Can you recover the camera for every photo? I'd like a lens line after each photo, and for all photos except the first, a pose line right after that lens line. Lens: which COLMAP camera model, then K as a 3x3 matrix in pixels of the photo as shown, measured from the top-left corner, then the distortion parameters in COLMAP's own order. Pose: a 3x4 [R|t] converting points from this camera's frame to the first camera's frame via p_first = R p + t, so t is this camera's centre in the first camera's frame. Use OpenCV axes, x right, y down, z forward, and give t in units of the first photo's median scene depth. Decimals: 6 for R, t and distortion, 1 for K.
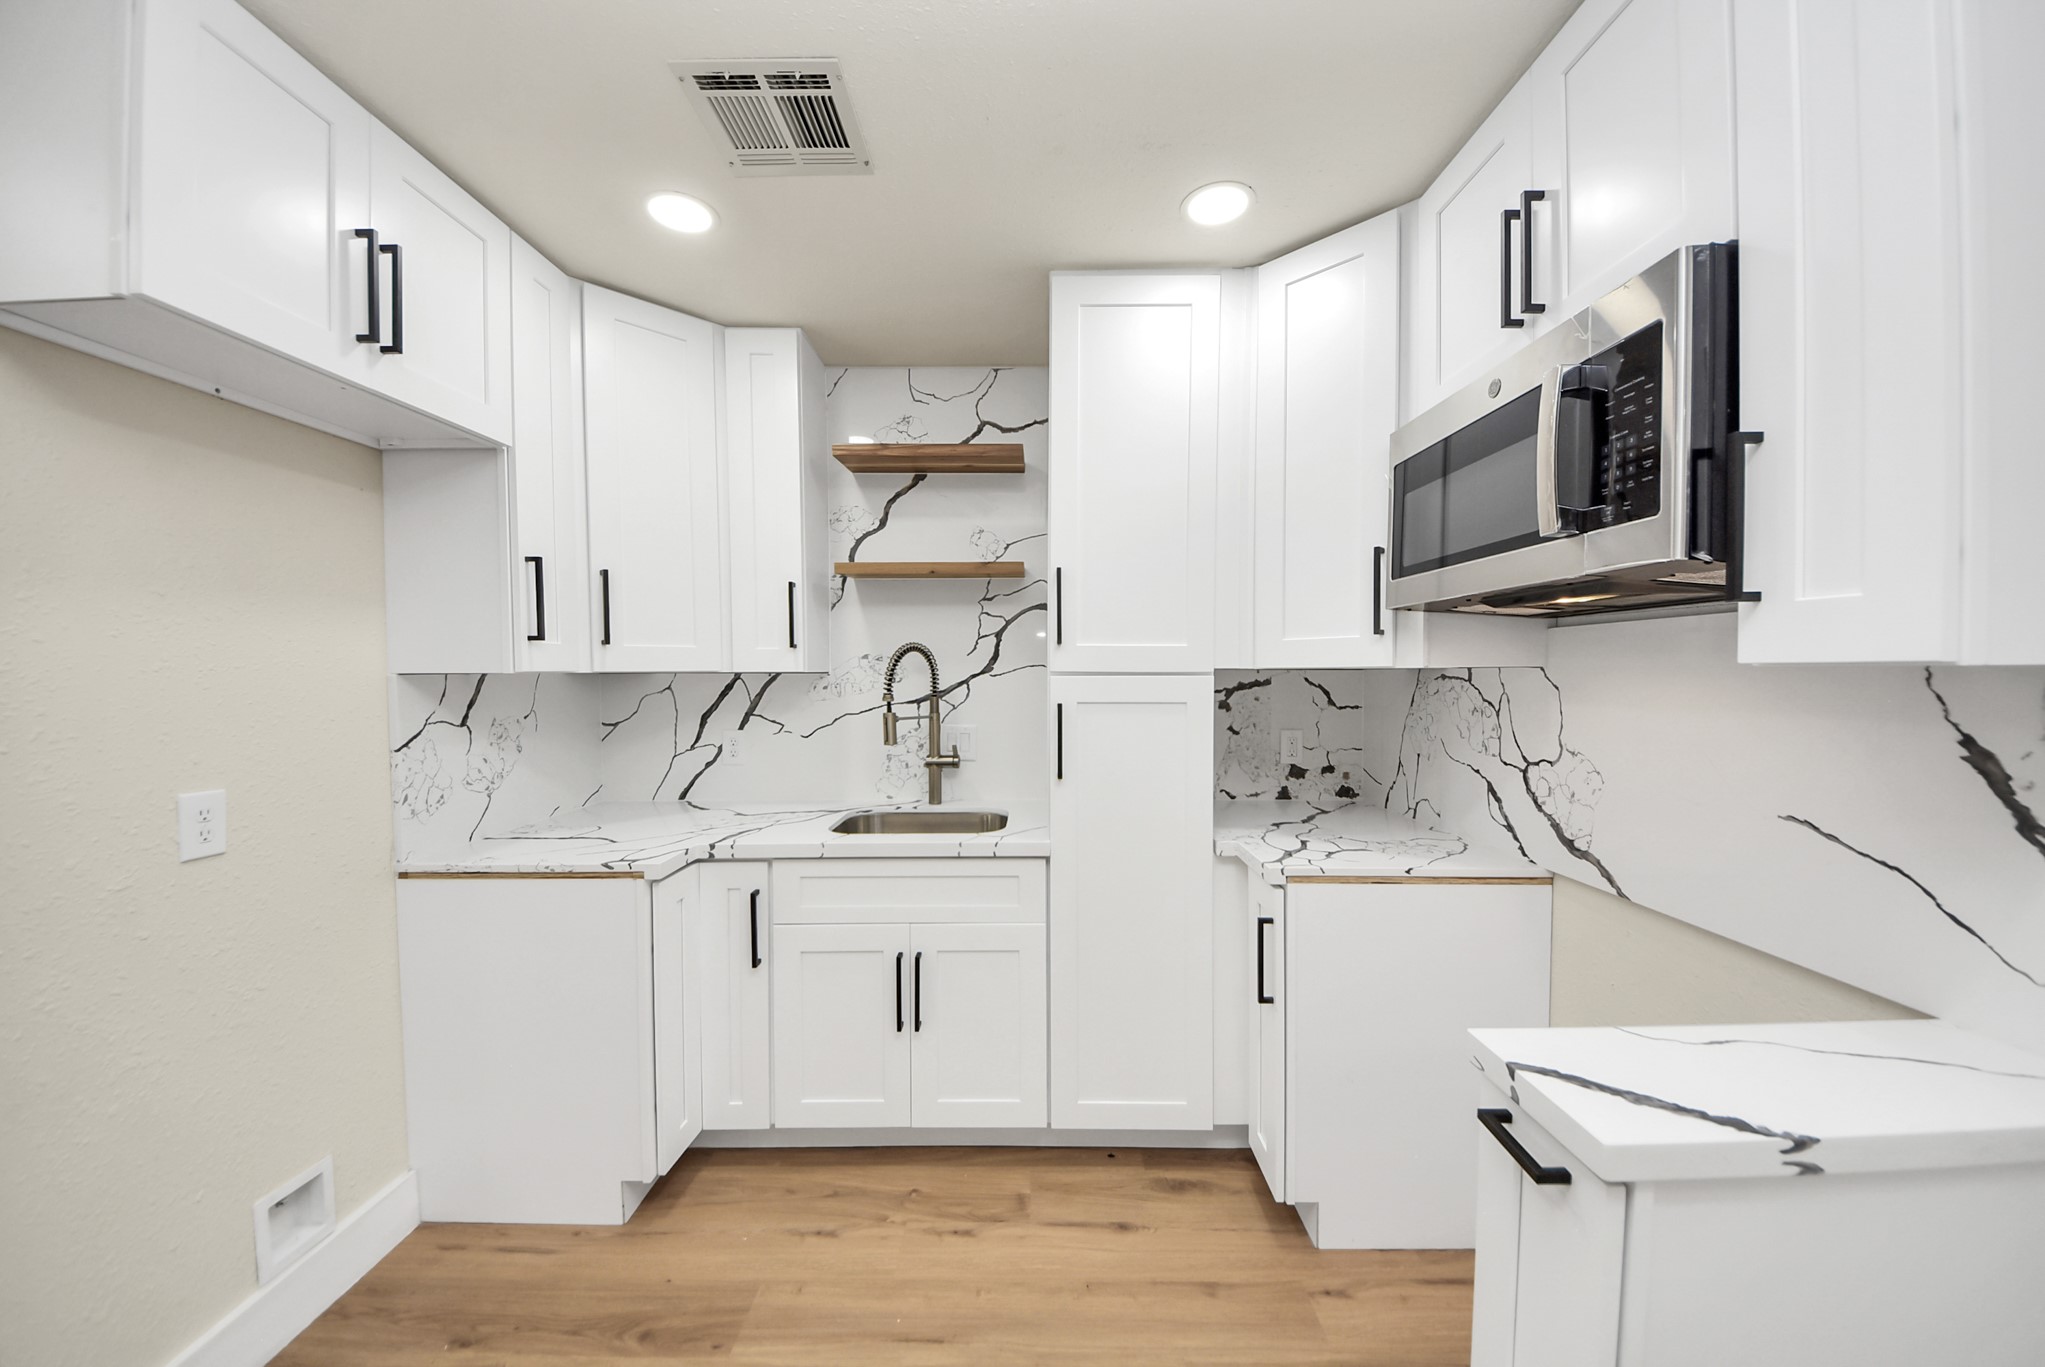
lens RADIAL K [[722.4, 0, 1038.7], [0, 722.4, 688.8], [0, 0, 1]] dist [0.032677, -0.019939]
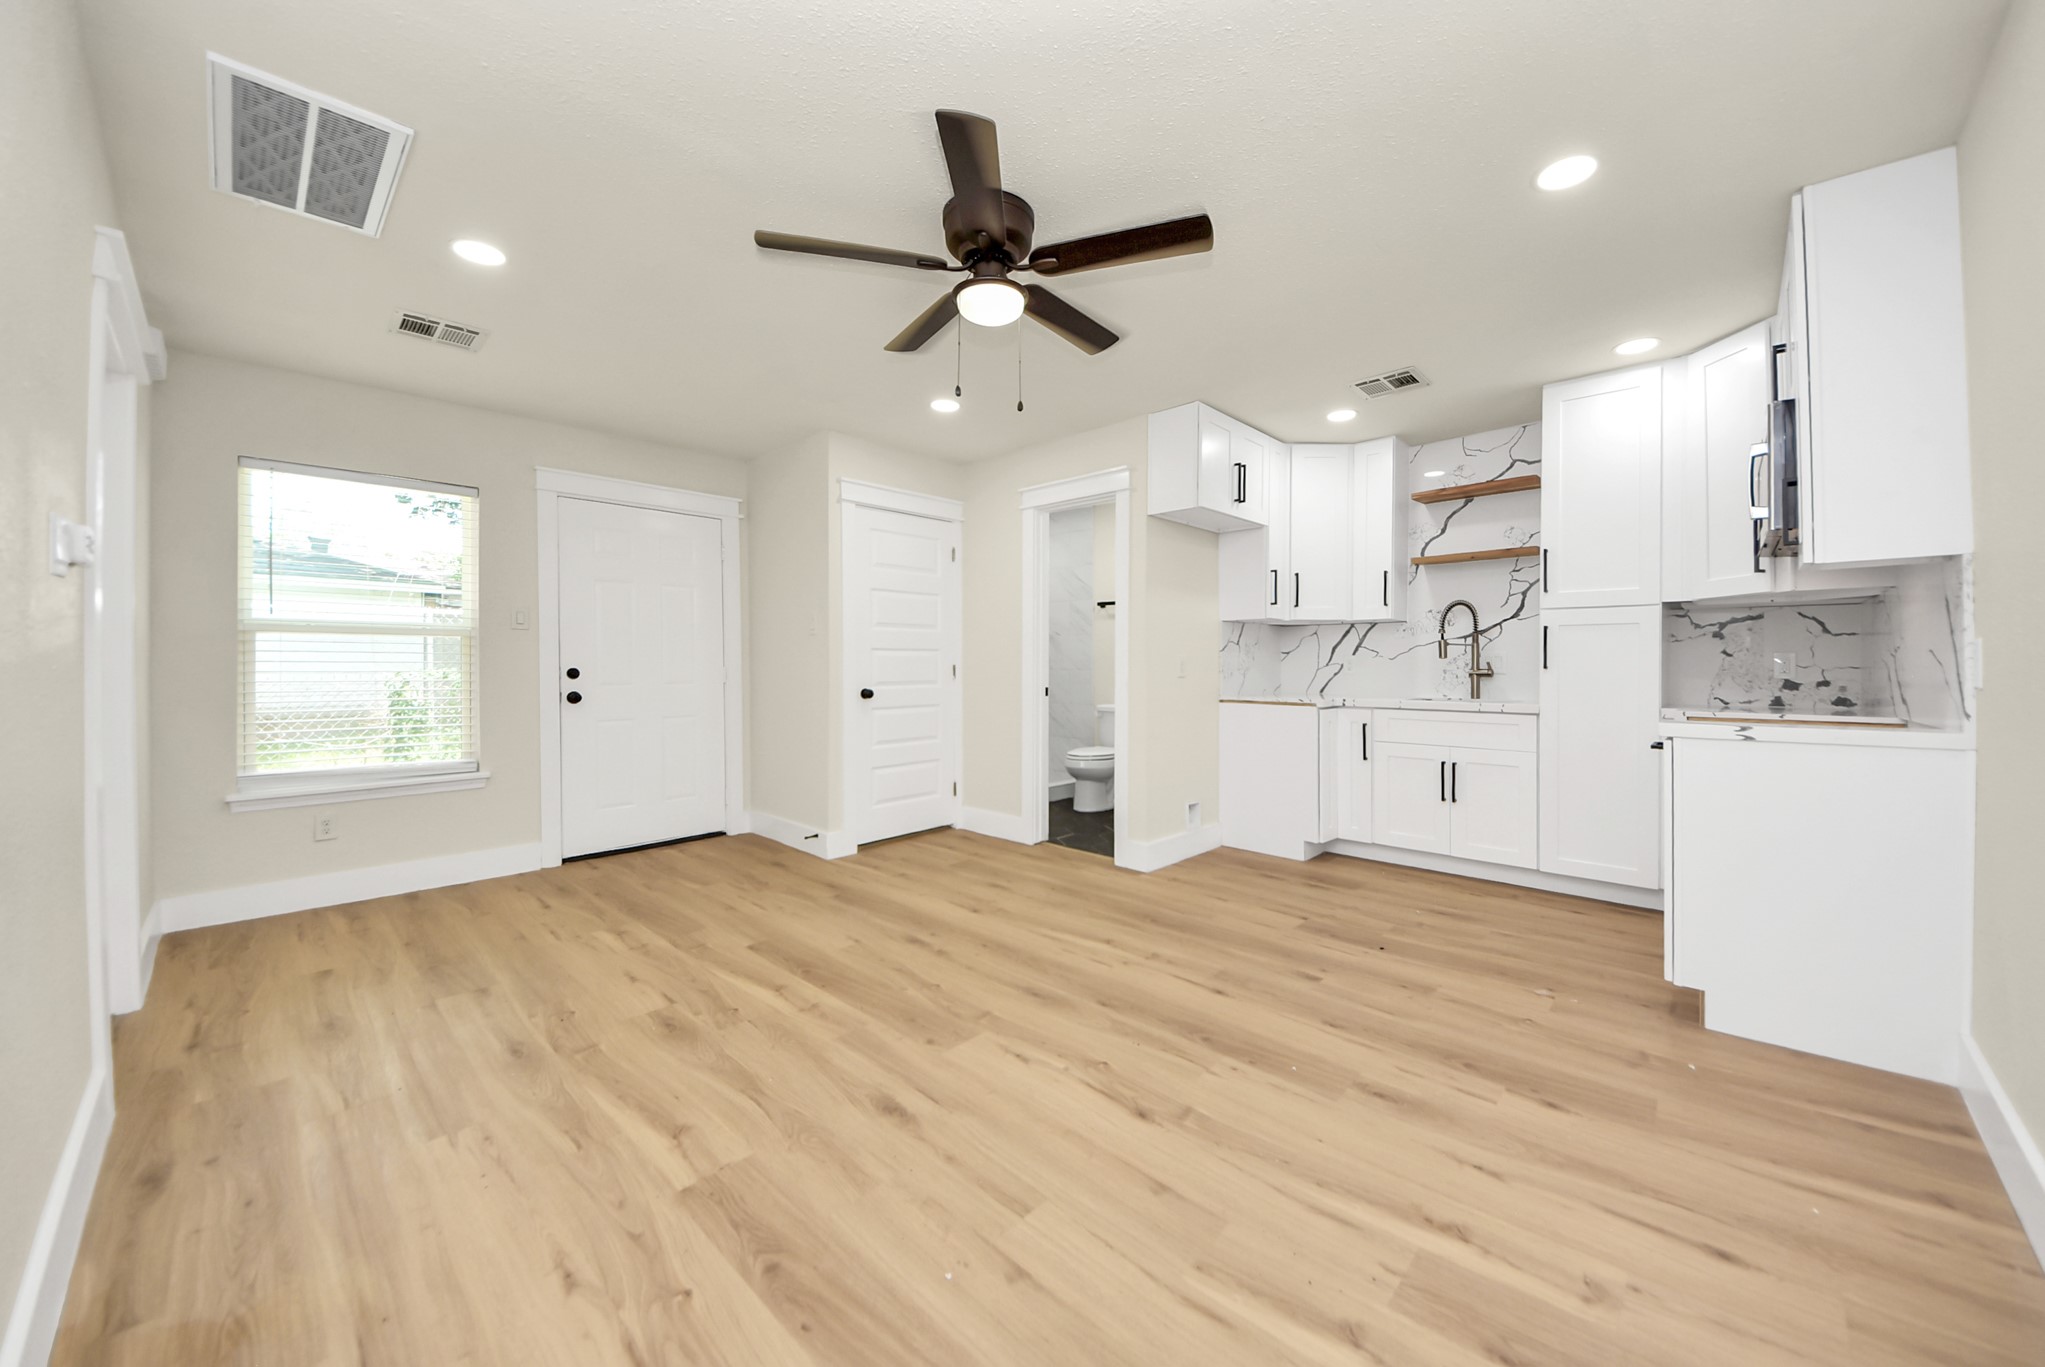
lens RADIAL K [[742.4, 0, 1053.9], [0, 742.4, 670.9], [0, 0, 1]] dist [0.051487, -0.031395]
pose [[0.744121, 0.010346, -0.667965, 0.349805], [-0.023688, 0.999660, -0.010906, 0.168666], [0.667625, 0.023938, 0.744113, -1.110024]]
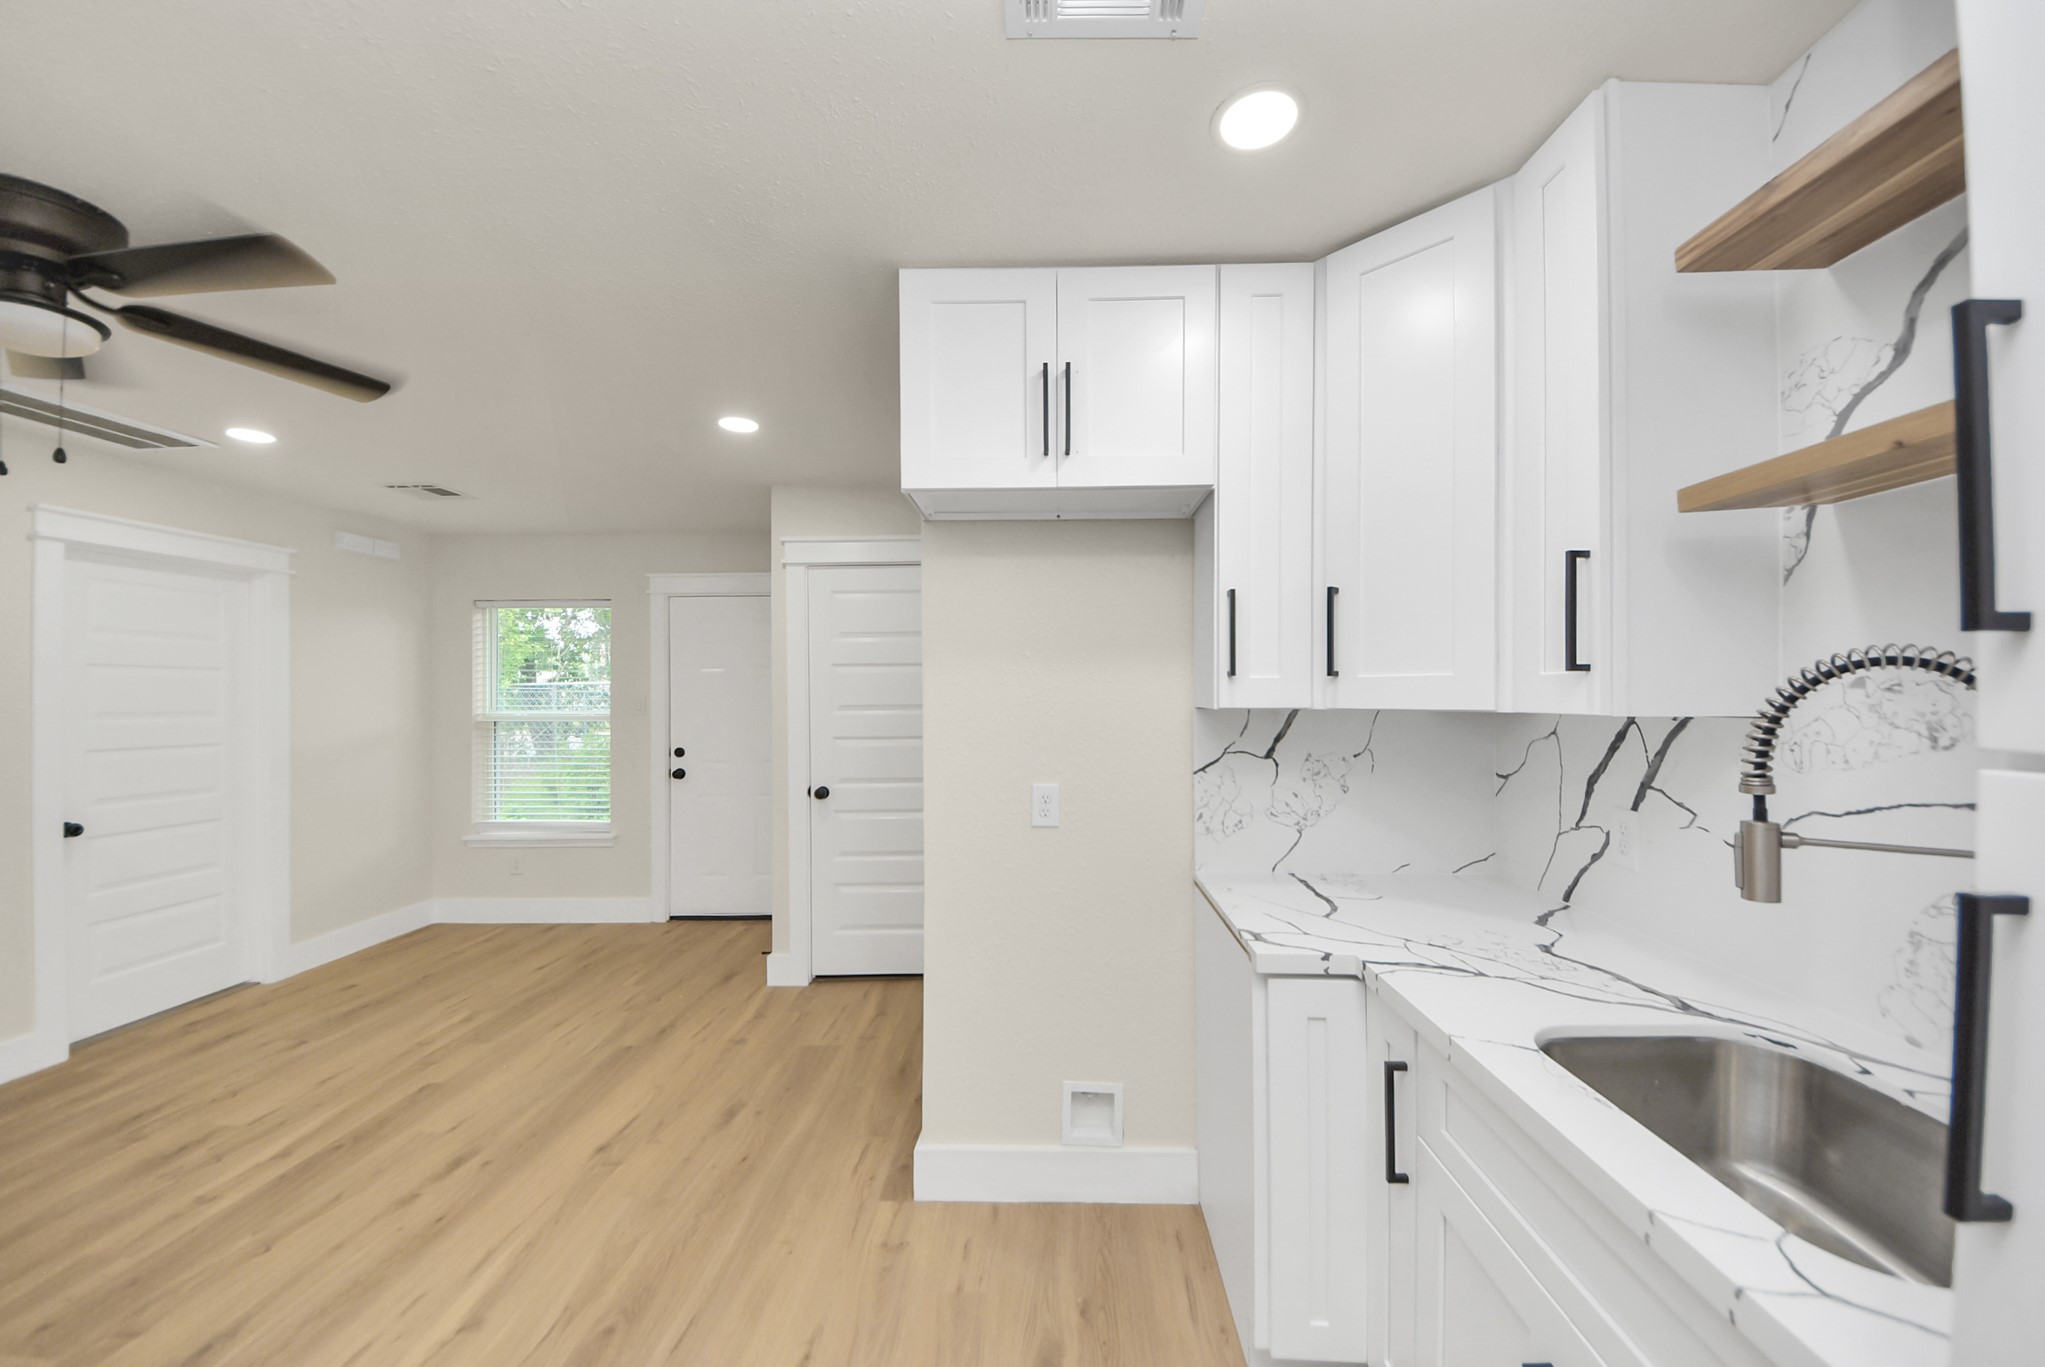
lens RADIAL K [[741.6, 0, 1036.8], [0, 741.6, 691.5], [0, 0, 1]] dist [0.025501, -0.016693]
pose [[-0.024962, 0.001008, -0.999688, 0.258670], [-0.027376, 0.999624, 0.001692, -0.034160], [0.999314, 0.027409, -0.024925, 0.669274]]
